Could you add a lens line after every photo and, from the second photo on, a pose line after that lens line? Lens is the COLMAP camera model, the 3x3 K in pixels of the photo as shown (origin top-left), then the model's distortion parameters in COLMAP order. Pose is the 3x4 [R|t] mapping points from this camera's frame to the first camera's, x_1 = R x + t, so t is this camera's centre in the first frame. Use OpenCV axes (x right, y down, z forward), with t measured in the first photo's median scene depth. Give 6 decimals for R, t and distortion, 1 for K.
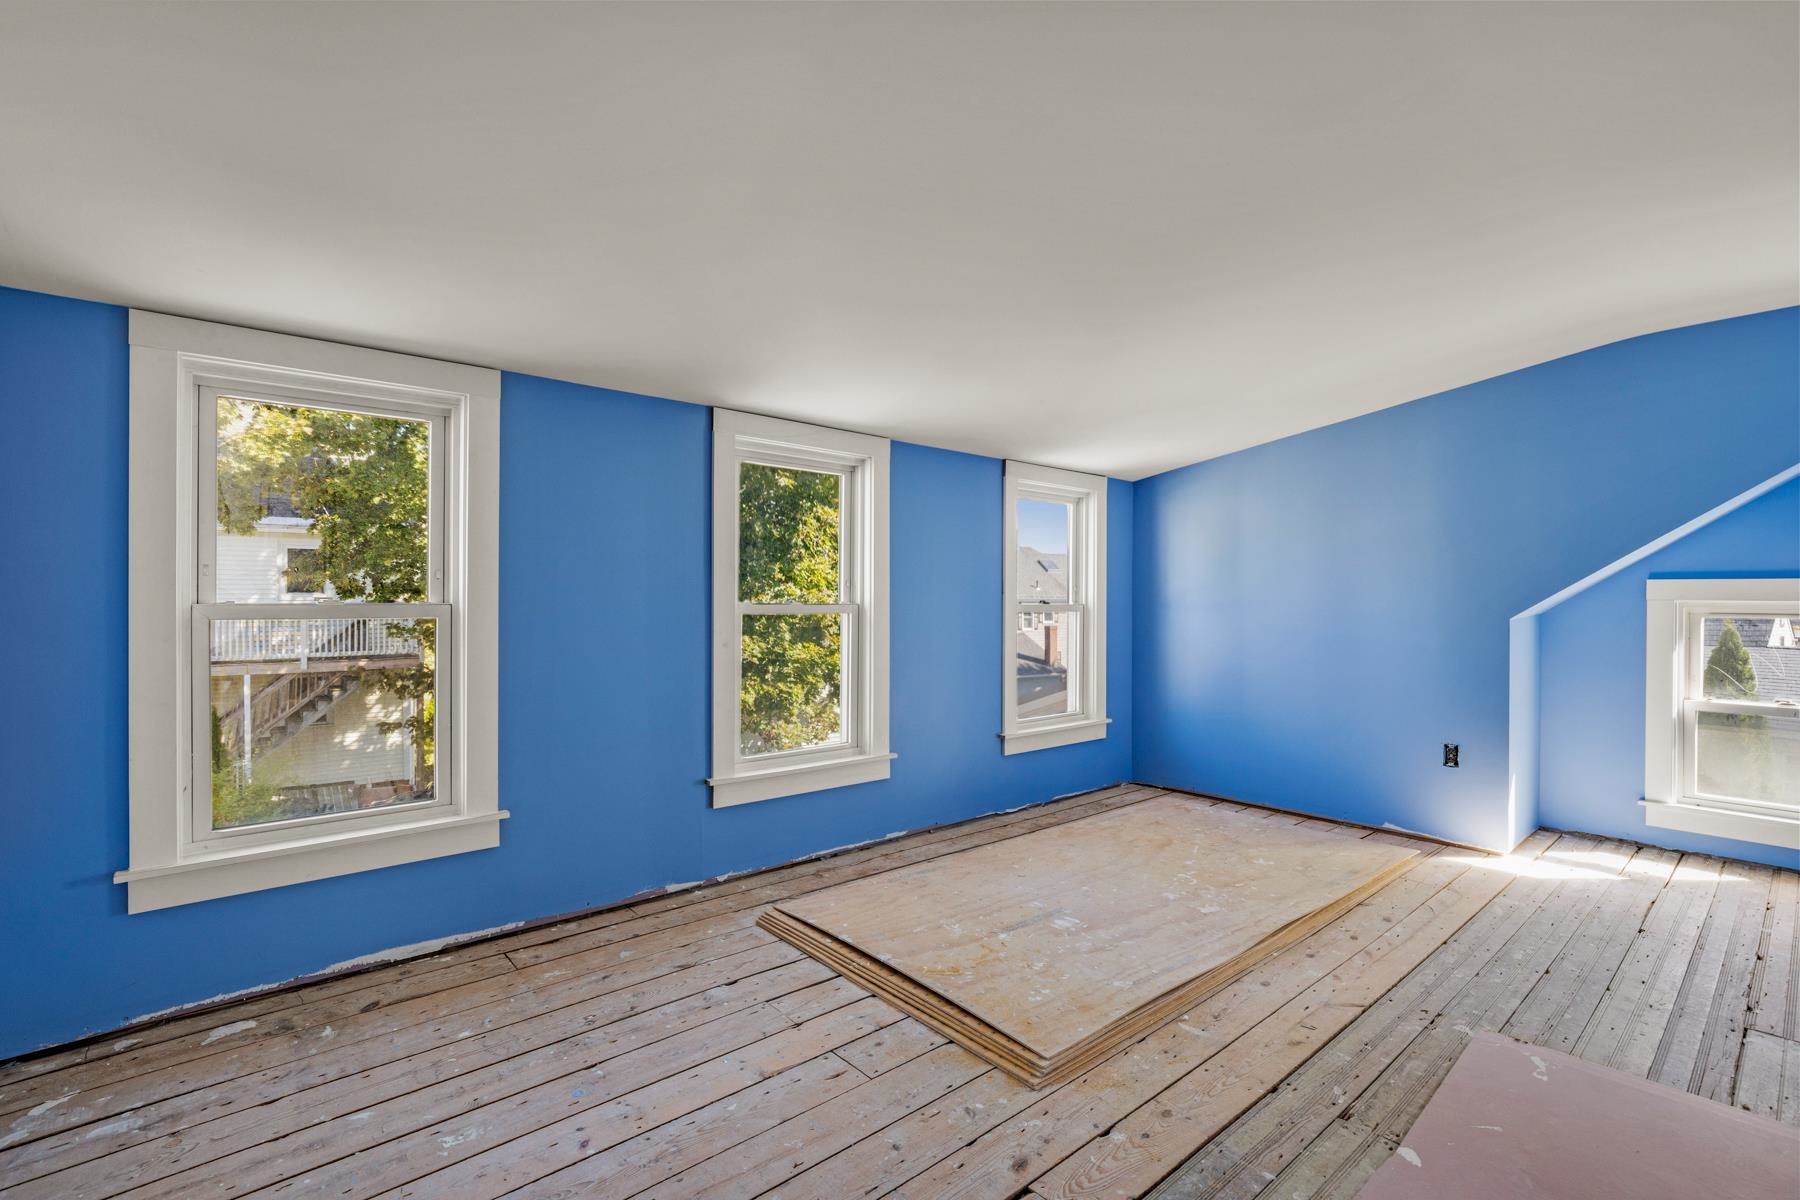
lens RADIAL K [[845.7, 0, 911.7], [0, 845.7, 601.7], [0, 0, 1]] dist [-0.015190, 0.000261]
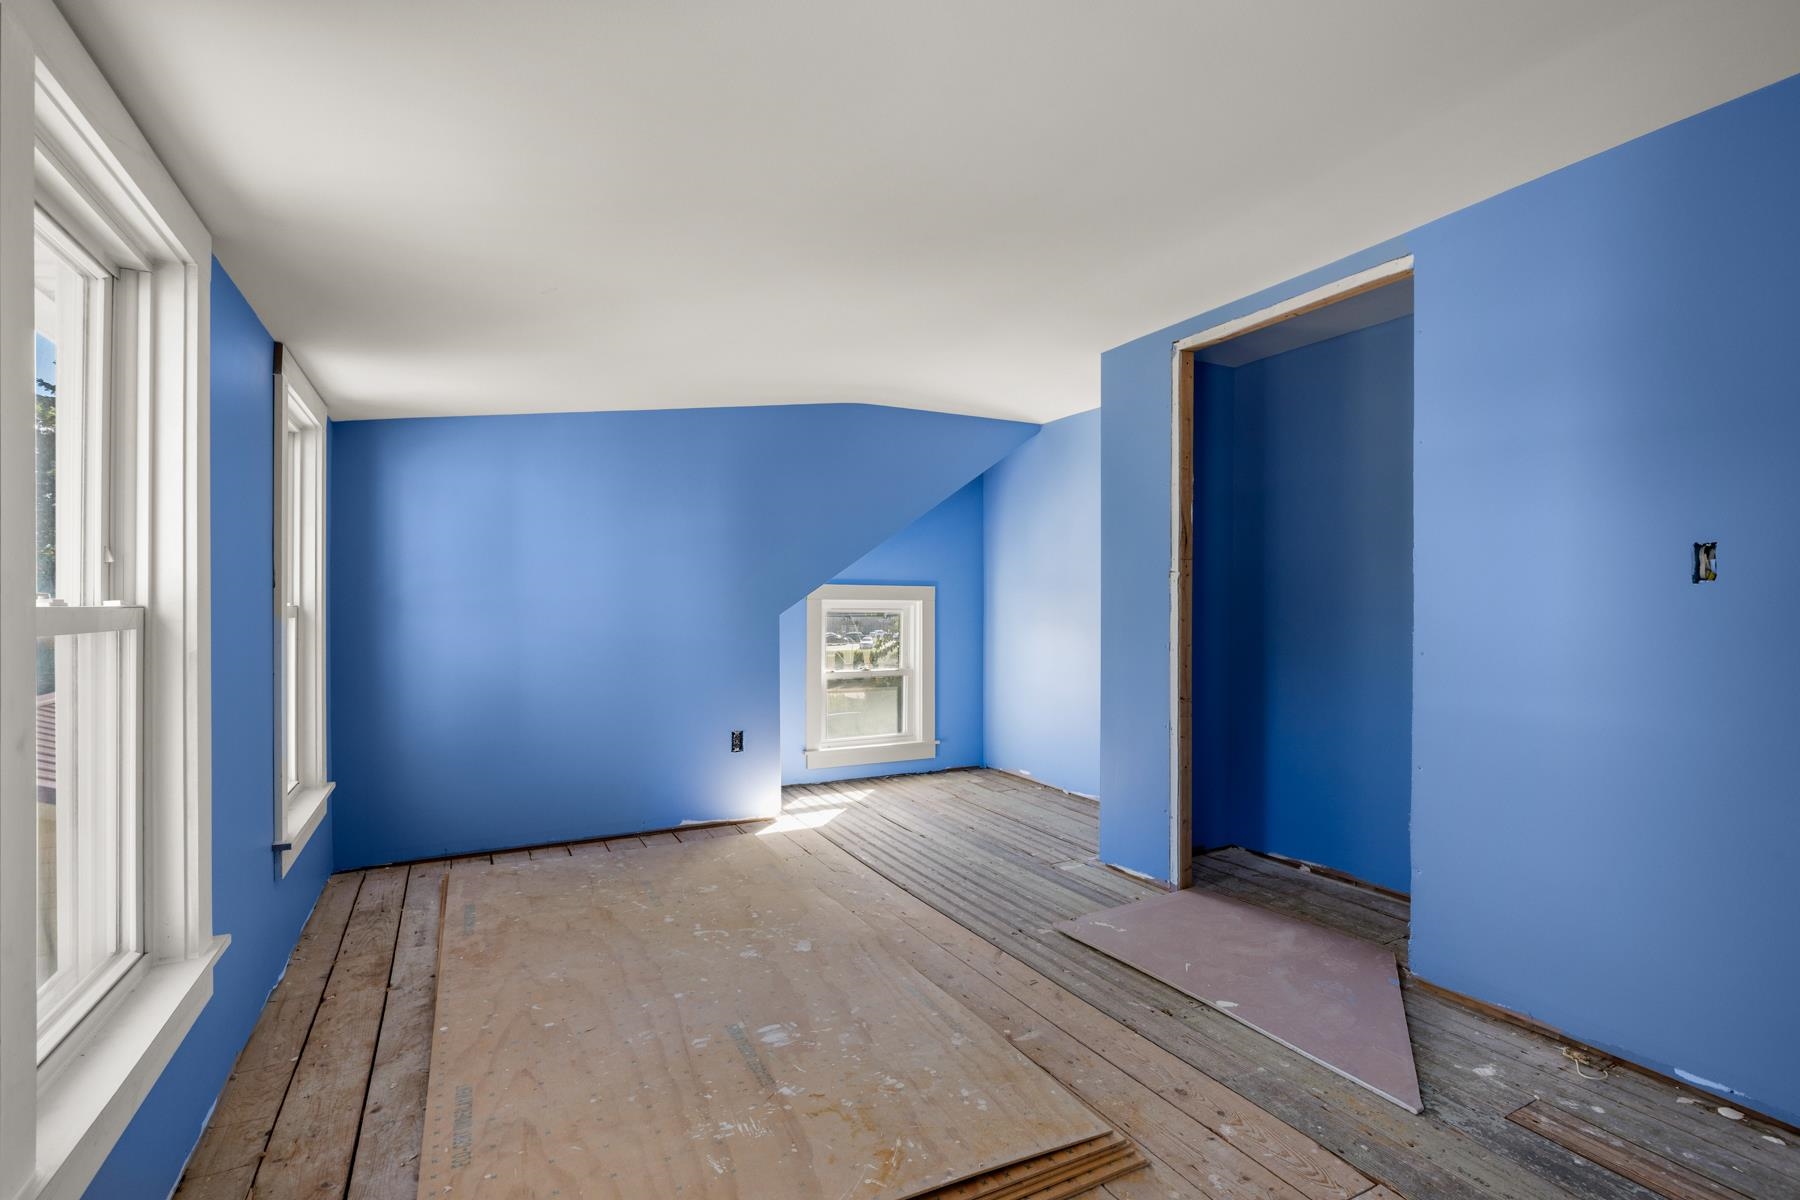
lens RADIAL K [[845.7, 0, 911.7], [0, 845.7, 601.7], [0, 0, 1]] dist [-0.015190, 0.000261]
pose [[0.201497, -0.000263, 0.979489, -0.423832], [0.000226, 1.000000, 0.000222, 0.001167], [-0.979489, 0.000177, 0.201498, 0.604605]]
